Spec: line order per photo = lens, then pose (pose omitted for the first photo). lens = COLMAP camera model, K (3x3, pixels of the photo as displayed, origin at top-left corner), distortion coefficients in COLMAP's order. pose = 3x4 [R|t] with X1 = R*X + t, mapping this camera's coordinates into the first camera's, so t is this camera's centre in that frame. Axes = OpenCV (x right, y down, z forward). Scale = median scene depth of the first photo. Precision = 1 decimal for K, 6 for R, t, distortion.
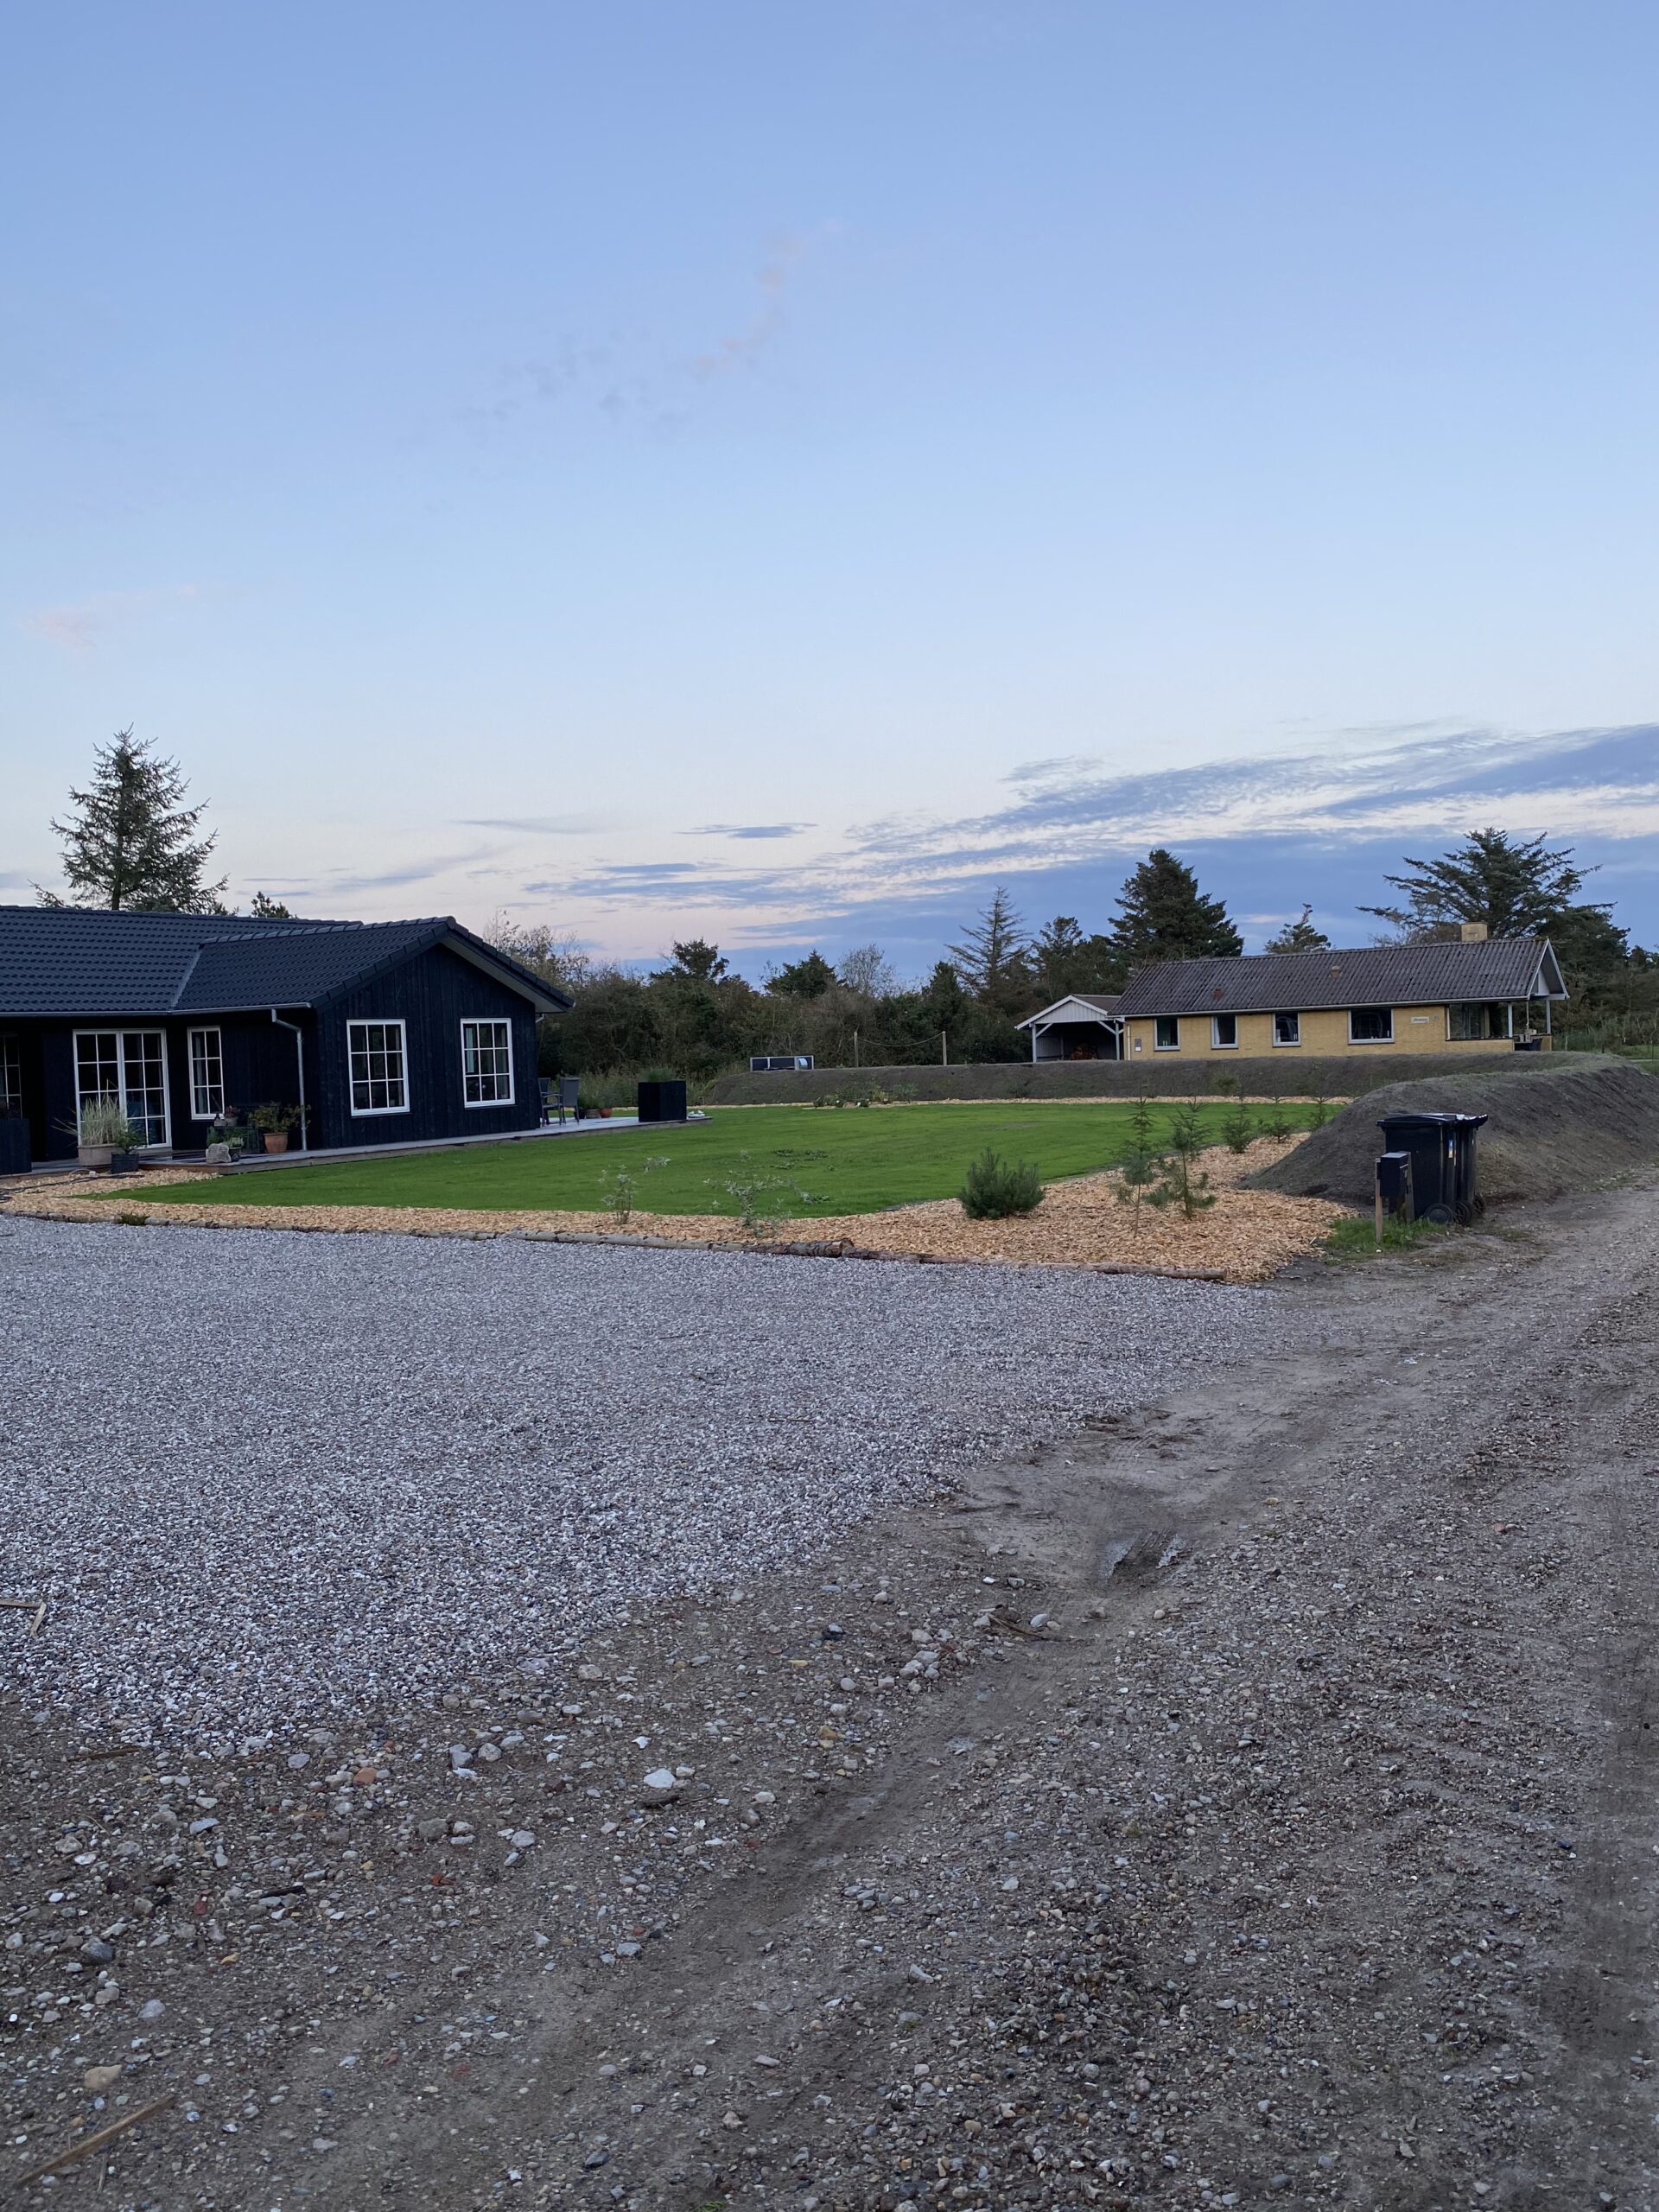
lens RADIAL K [[1784.1, 0, 849.7], [0, 1784.1, 1101.1], [0, 0, 1]] dist [0.083179, -0.048344]
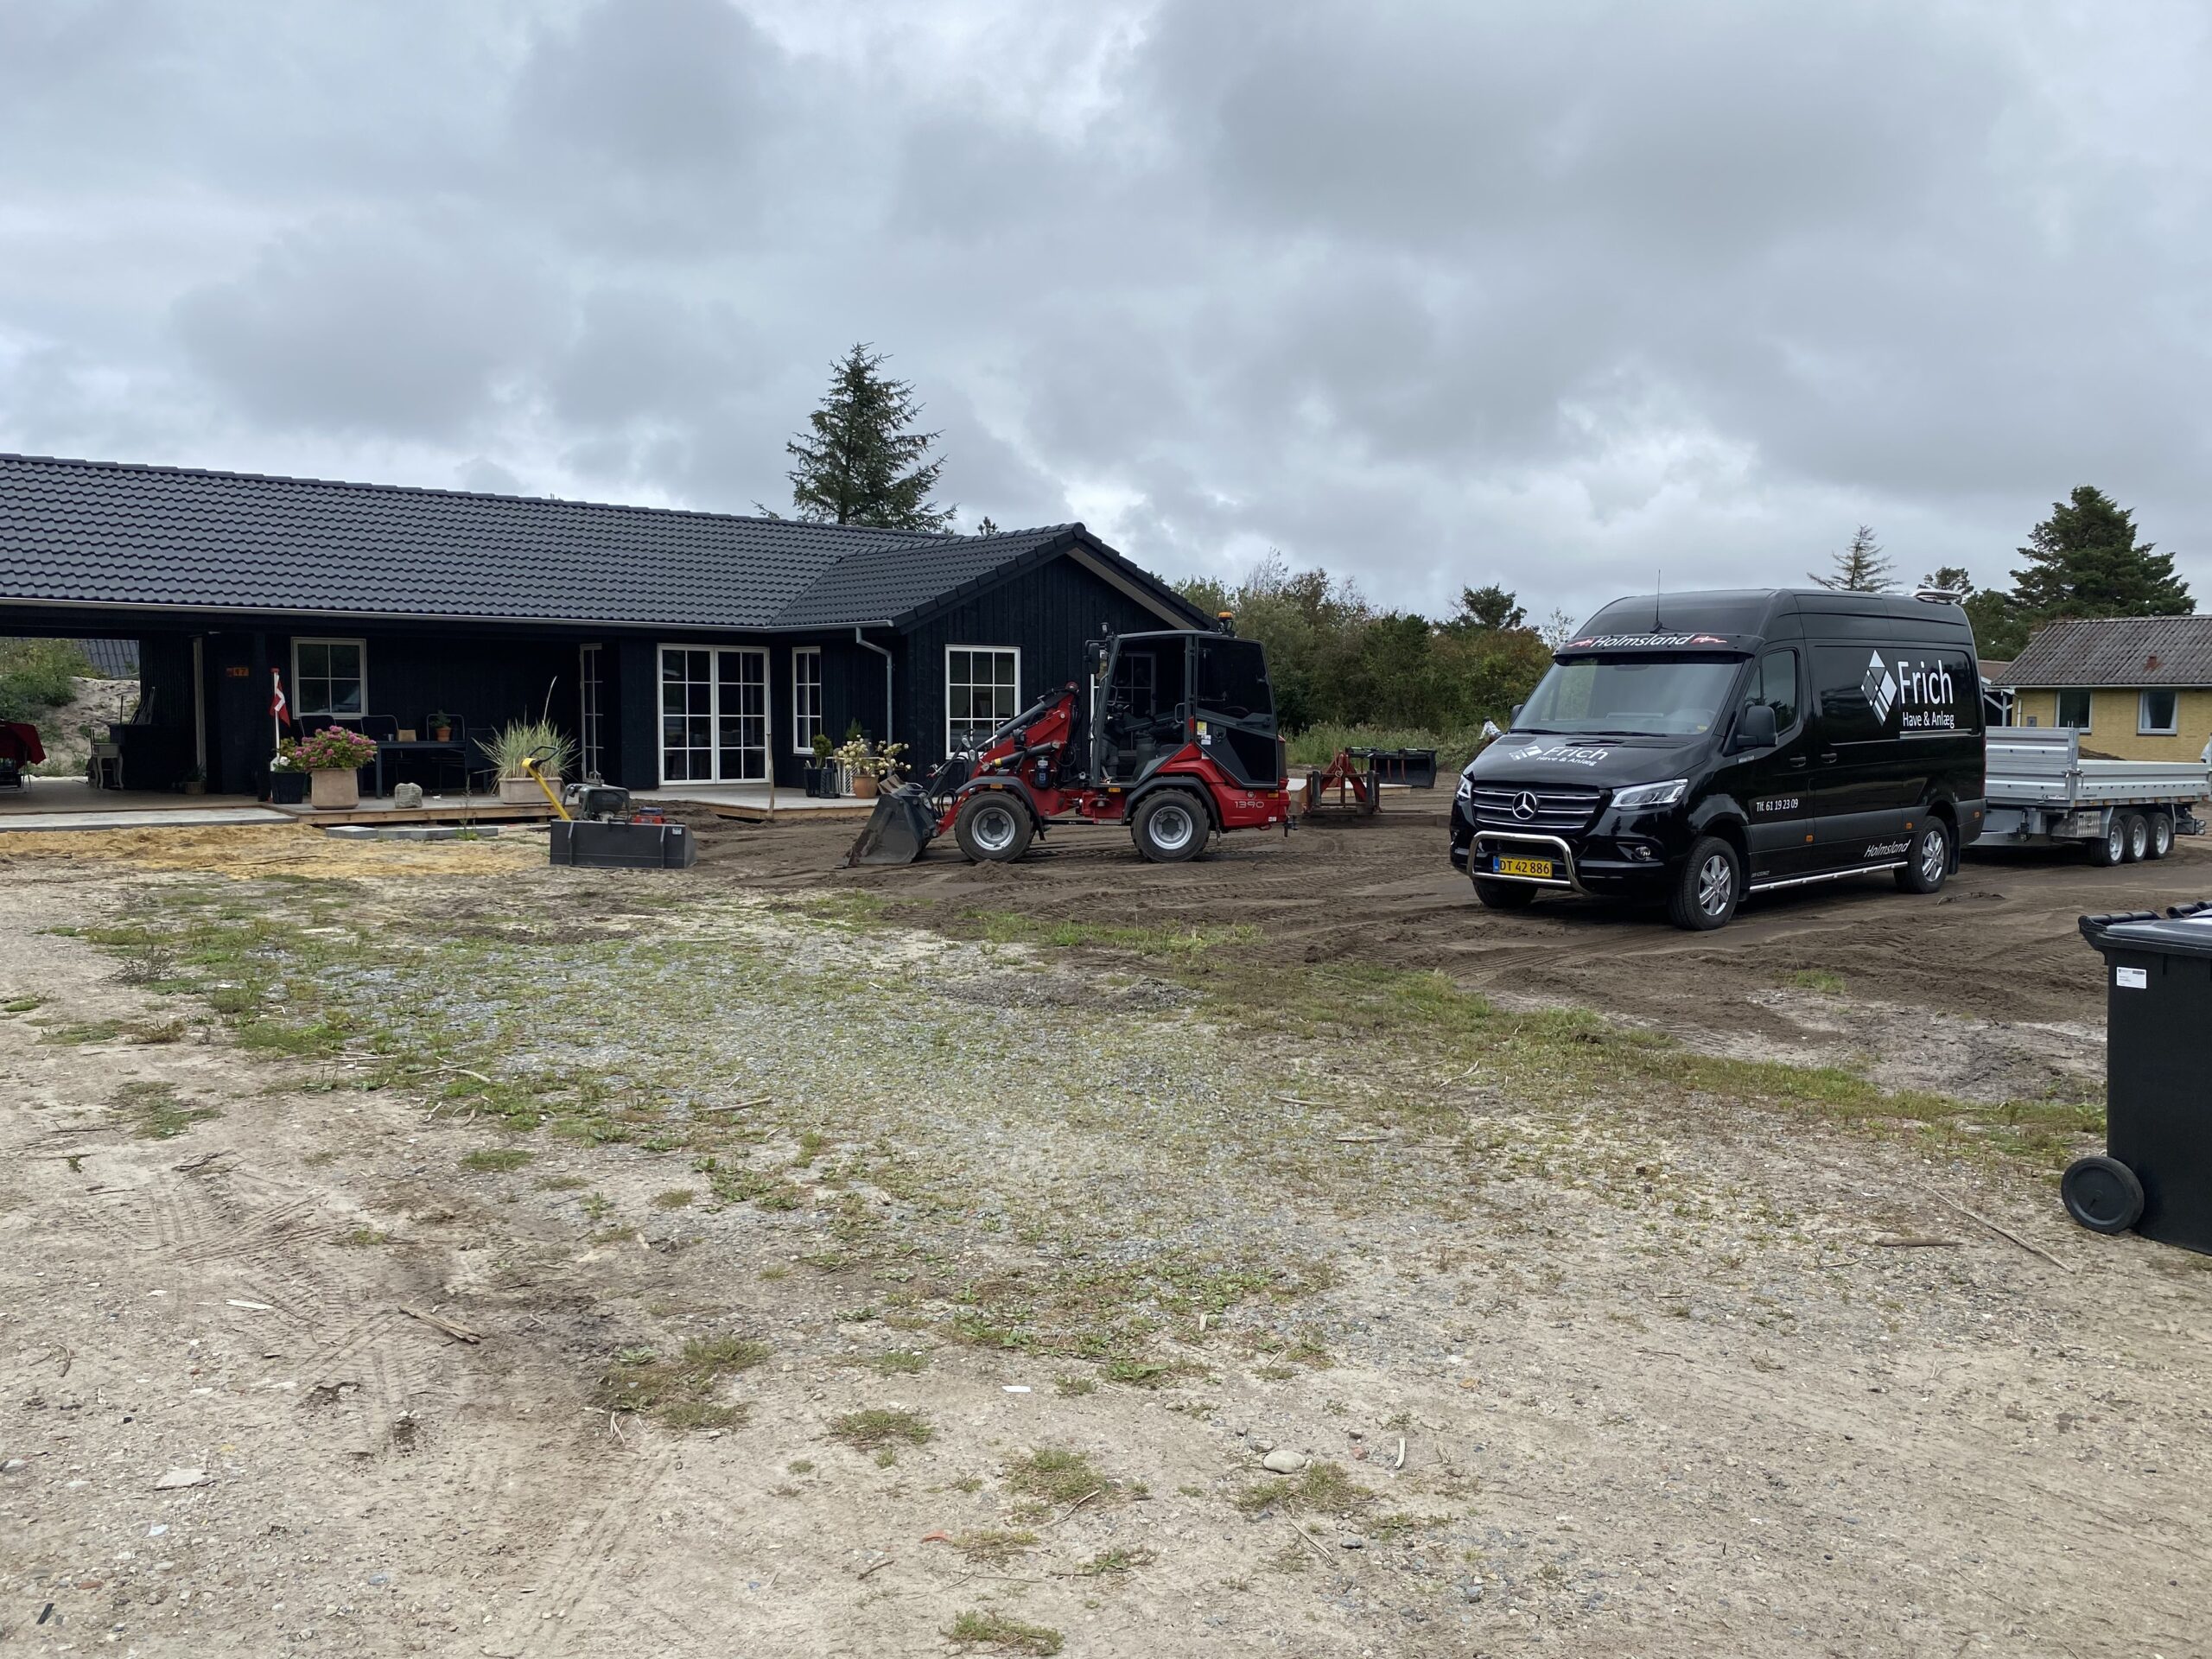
lens RADIAL K [[1784.1, 0, 1093.0], [0, 1784.1, 819.3], [0, 0, 1]] dist [0.083179, -0.048344]
pose [[0.947307, 0.064695, -0.313726, 0.024685], [-0.053831, 0.997616, 0.043177, -0.001635], [0.315772, -0.024014, 0.948531, 0.109997]]
